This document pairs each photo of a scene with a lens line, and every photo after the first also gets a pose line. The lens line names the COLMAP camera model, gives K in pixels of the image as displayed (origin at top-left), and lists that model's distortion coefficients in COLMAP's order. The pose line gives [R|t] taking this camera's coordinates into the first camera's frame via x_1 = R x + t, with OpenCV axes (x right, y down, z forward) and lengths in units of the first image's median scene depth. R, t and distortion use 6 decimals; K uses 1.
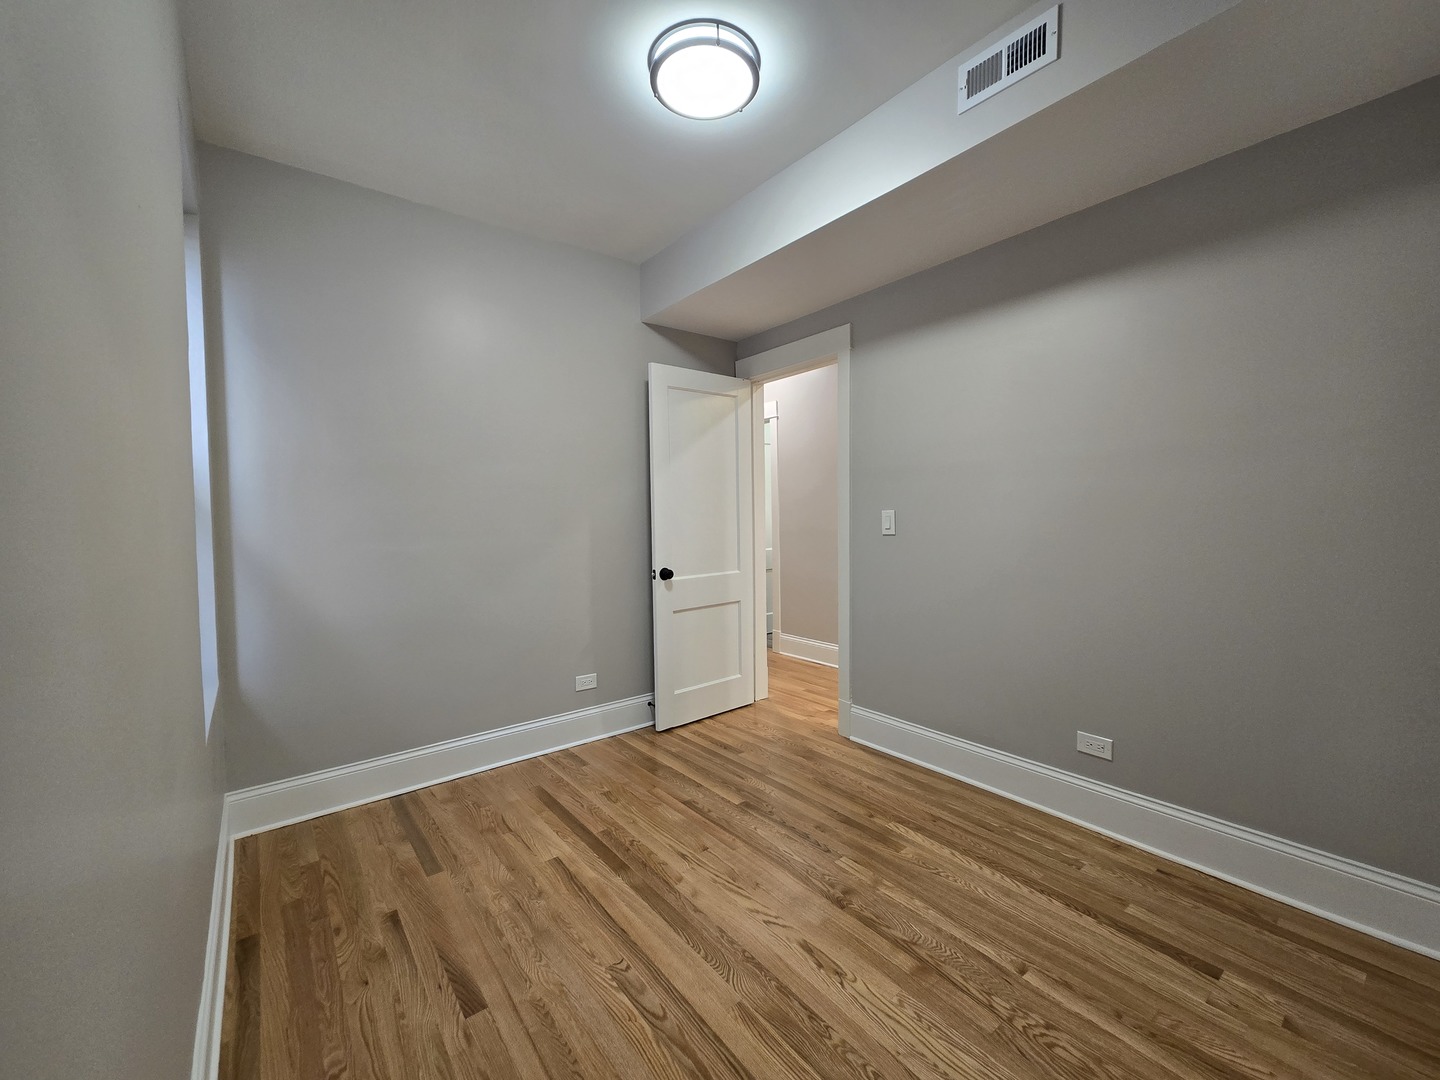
lens RADIAL K [[582.8, 0, 729.1], [0, 582.8, 533.5], [0, 0, 1]] dist [0.000889, -0.000127]
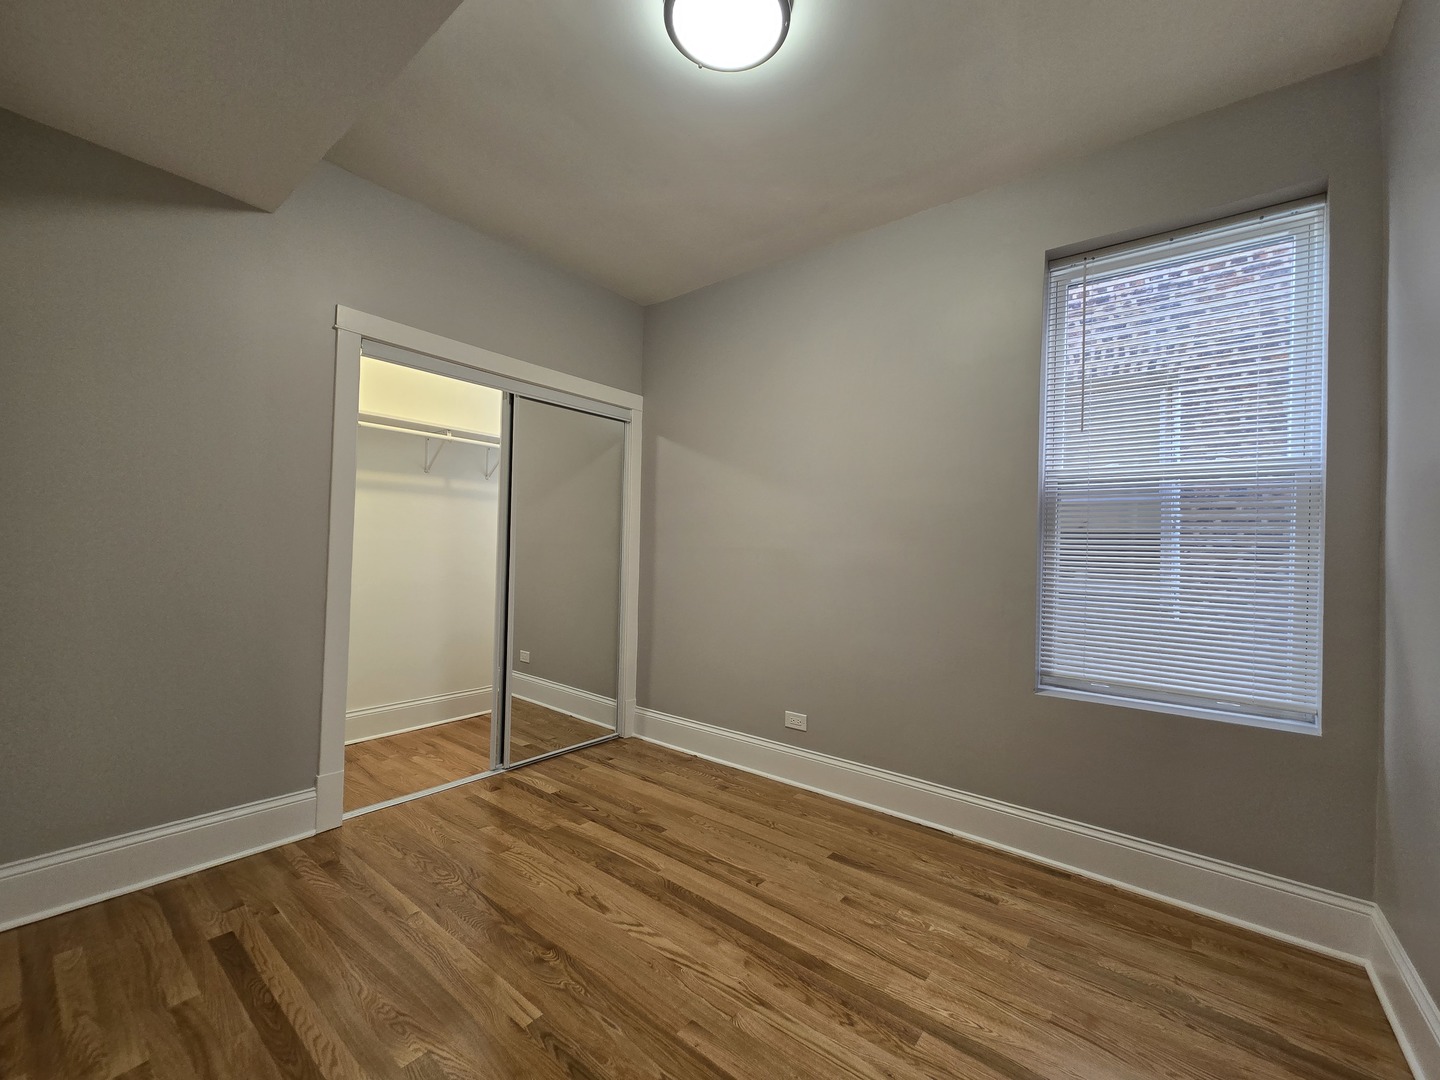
lens RADIAL K [[592.9, 0, 720.0], [0, 592.9, 540.0], [0, 0, 1]] dist [0.002169, 0.001107]
pose [[-0.976202, -0.014913, -0.216350, 0.157331], [-0.019349, 0.999643, 0.018403, -0.019836], [0.215998, 0.022151, -0.976142, 1.972034]]
